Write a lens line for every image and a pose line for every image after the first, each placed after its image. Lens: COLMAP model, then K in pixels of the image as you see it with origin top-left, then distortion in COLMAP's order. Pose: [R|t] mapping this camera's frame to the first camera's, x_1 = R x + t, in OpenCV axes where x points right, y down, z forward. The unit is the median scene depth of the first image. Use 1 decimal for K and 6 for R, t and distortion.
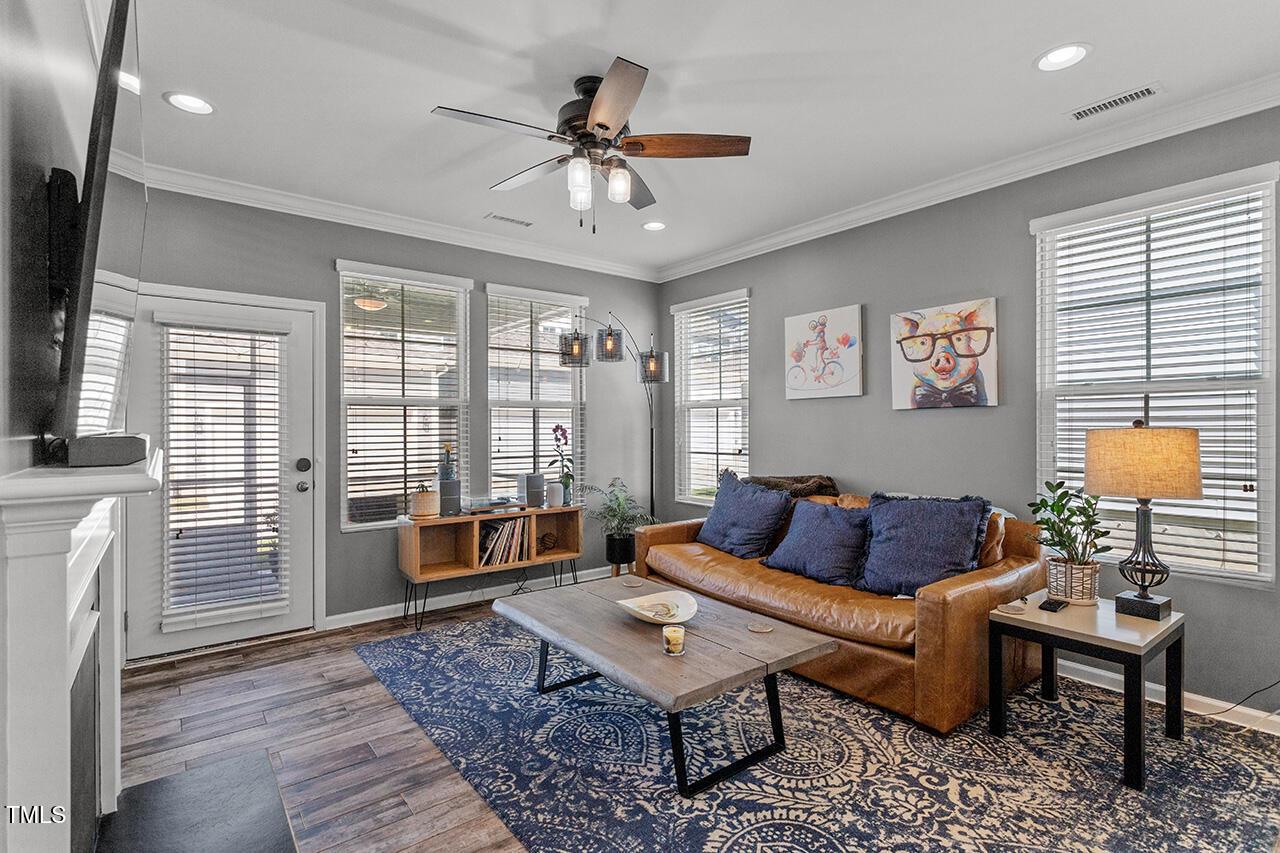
lens RADIAL K [[610.0, 0, 644.8], [0, 610.0, 429.1], [0, 0, 1]] dist [-0.005690, 0.000115]
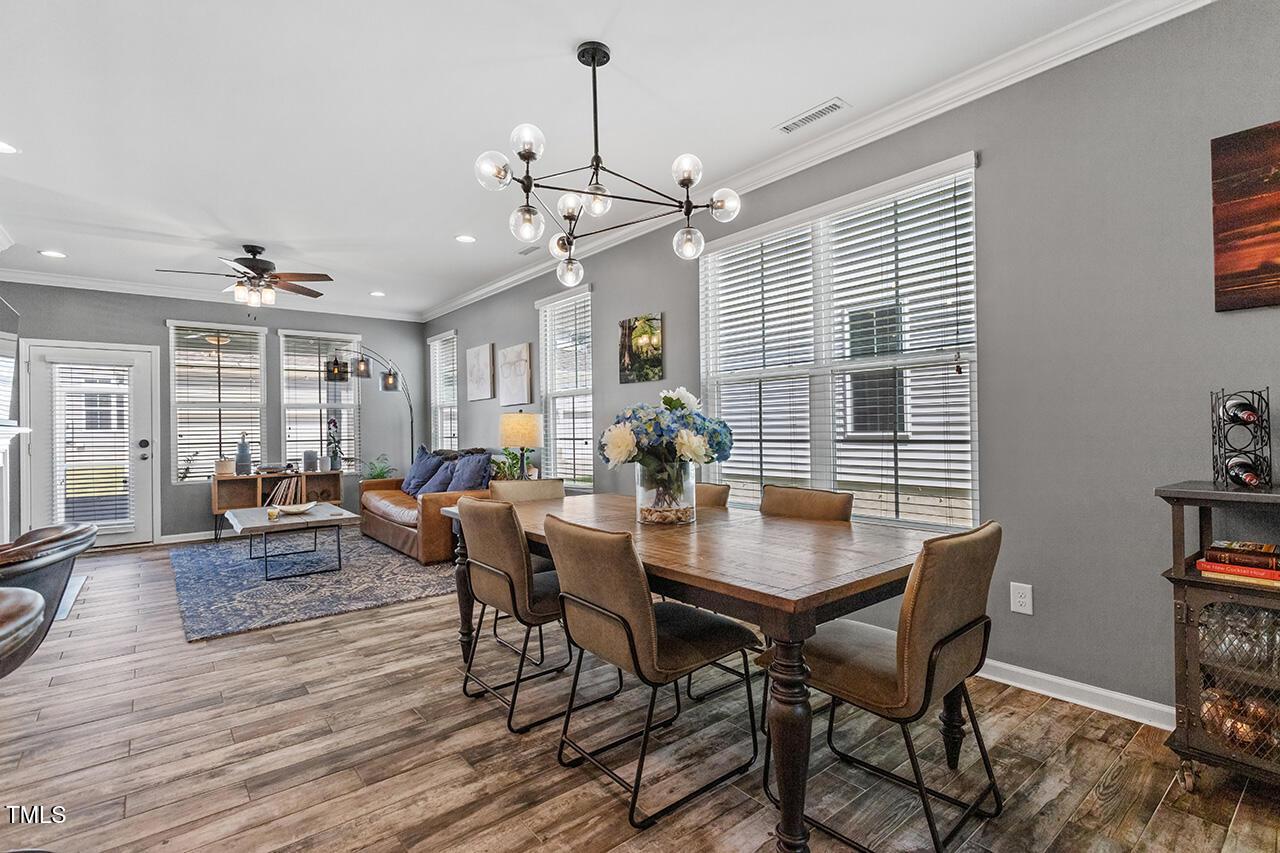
lens RADIAL K [[610.0, 0, 665.8], [0, 610.0, 423.5], [0, 0, 1]] dist [-0.005690, 0.000115]
pose [[0.999285, -0.011684, 0.035953, 0.713651], [0.011960, 0.999900, -0.007490, 0.029086], [-0.035862, 0.007915, 0.999325, -0.630675]]
